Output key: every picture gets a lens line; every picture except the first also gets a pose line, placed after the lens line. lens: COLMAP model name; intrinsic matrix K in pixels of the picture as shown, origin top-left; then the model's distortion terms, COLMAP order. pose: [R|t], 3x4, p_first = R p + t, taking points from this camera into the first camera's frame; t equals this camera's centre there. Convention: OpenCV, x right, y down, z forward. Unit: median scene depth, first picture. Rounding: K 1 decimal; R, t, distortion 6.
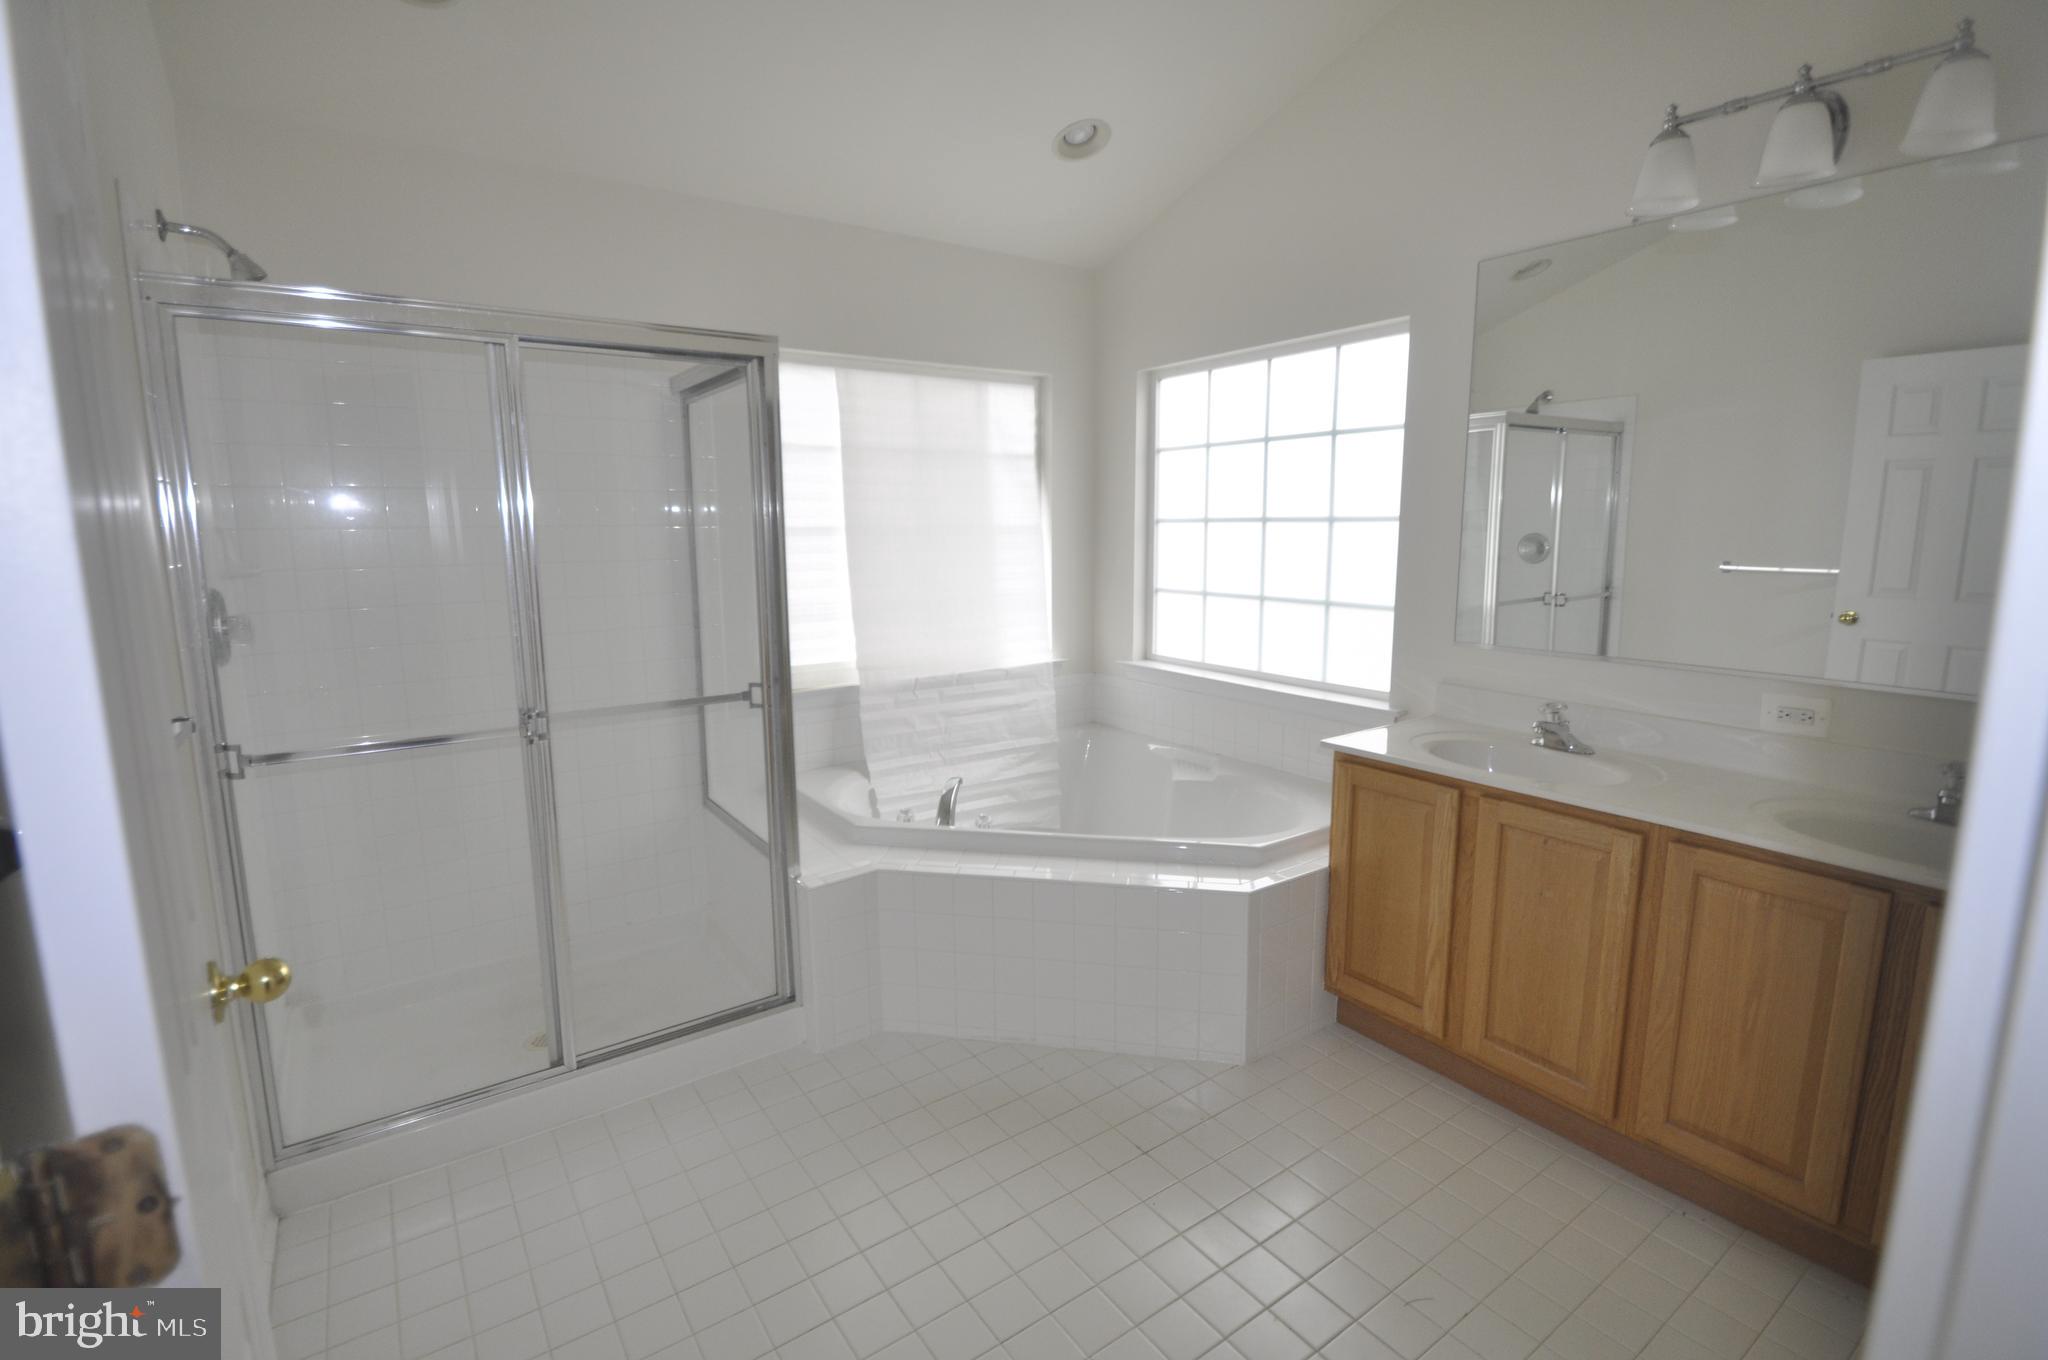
lens RADIAL K [[900.0, 0, 1012.4], [0, 900.0, 660.5], [0, 0, 1]] dist [0.024616, -0.025078]
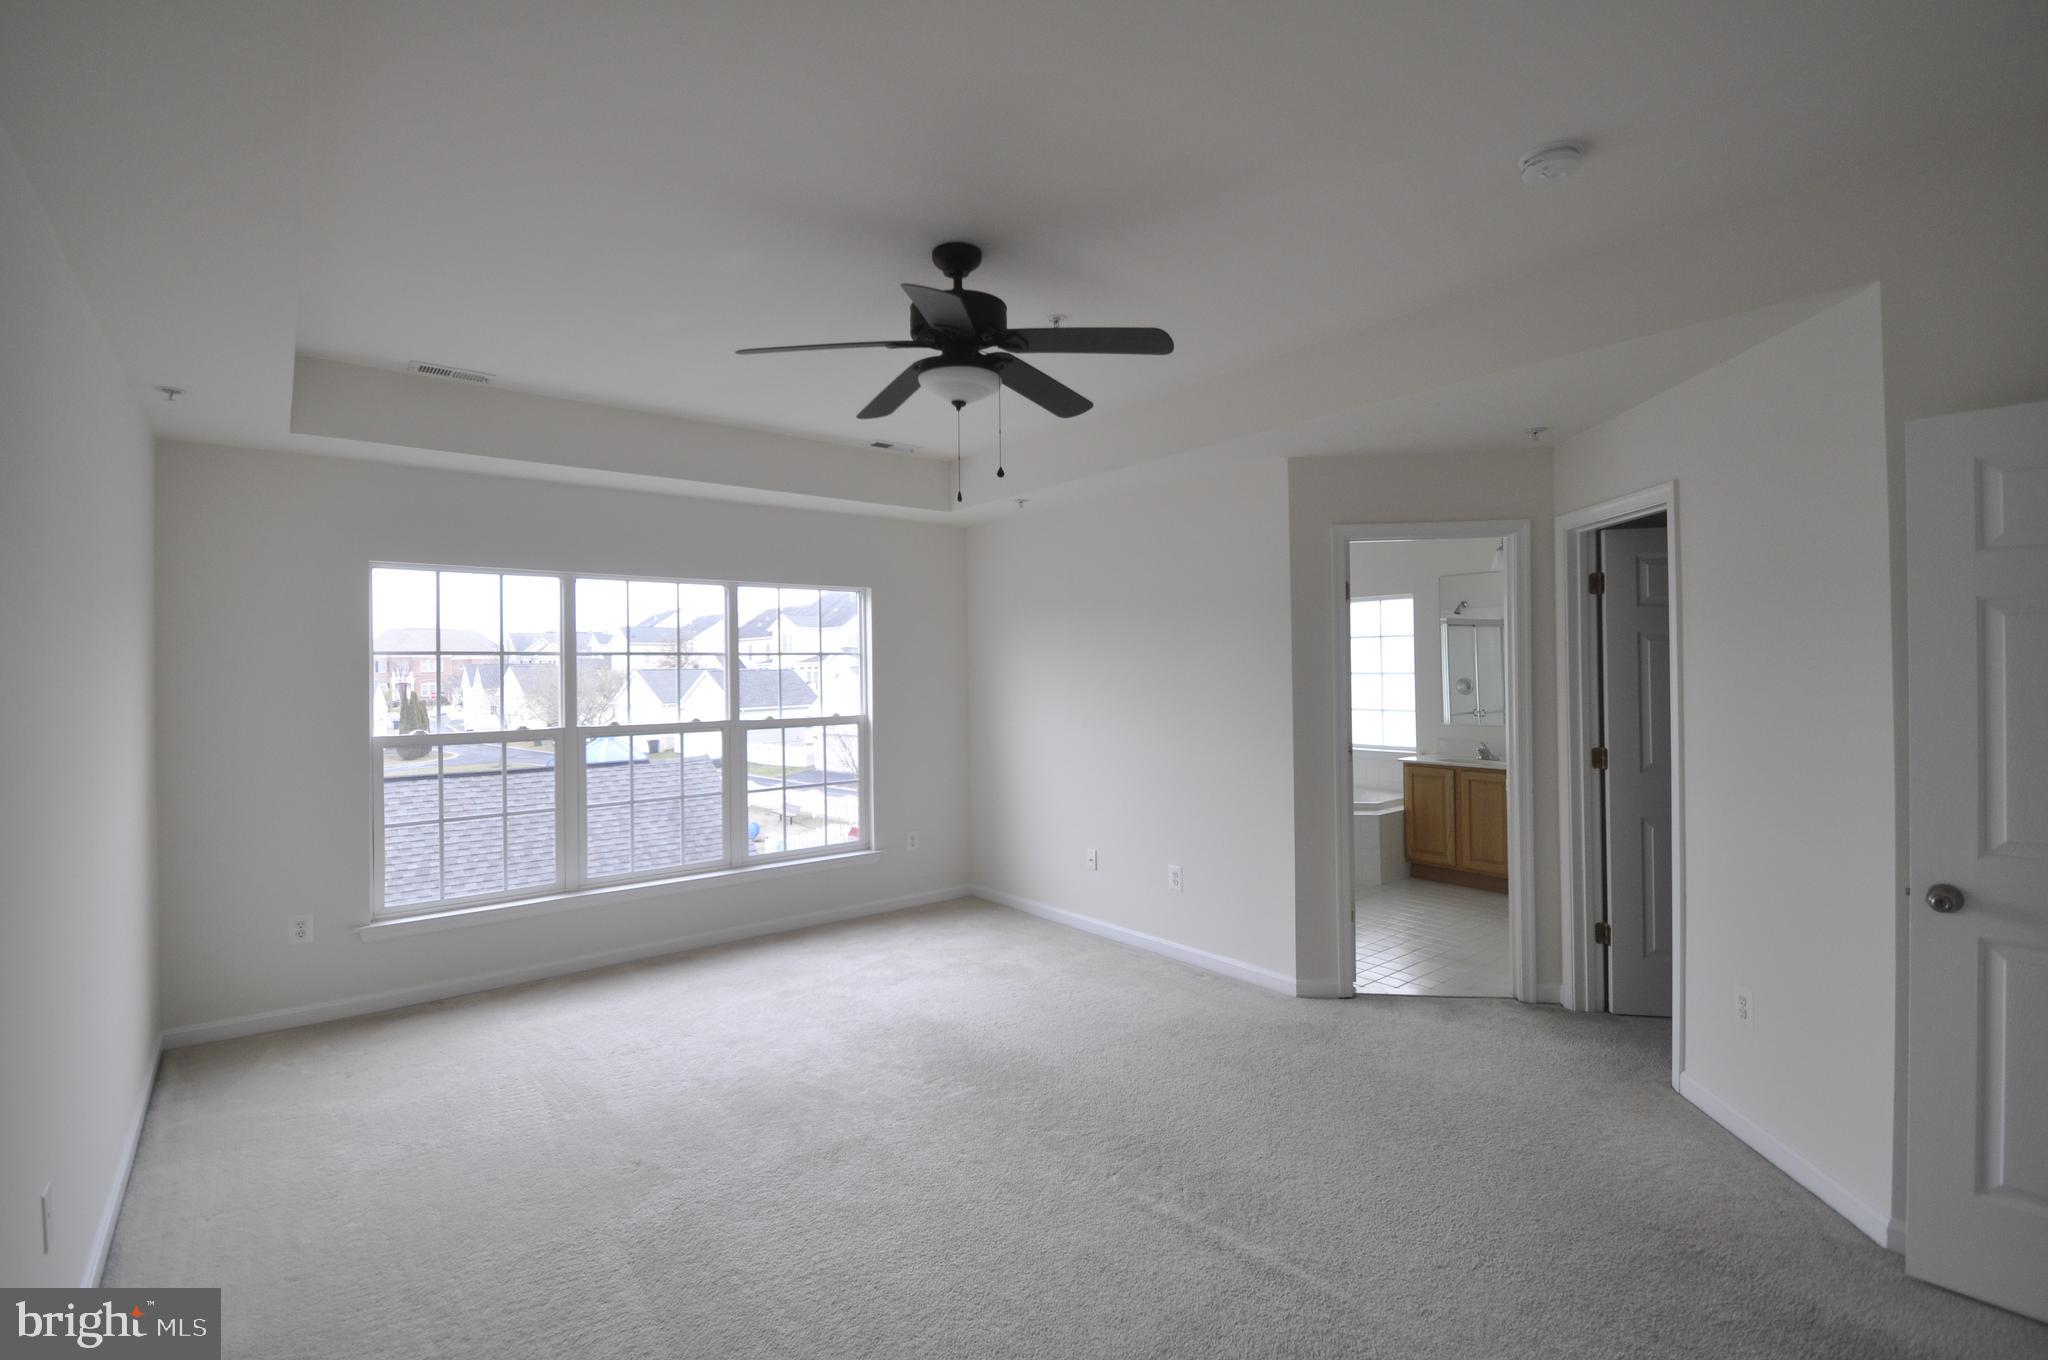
lens RADIAL K [[900.0, 0, 1012.4], [0, 900.0, 660.5], [0, 0, 1]] dist [0.024616, -0.025078]
pose [[0.997811, -0.002535, 0.066084, -0.858300], [0.012985, 0.987322, -0.158196, 0.191636], [-0.064846, 0.158708, 0.985194, -1.404498]]
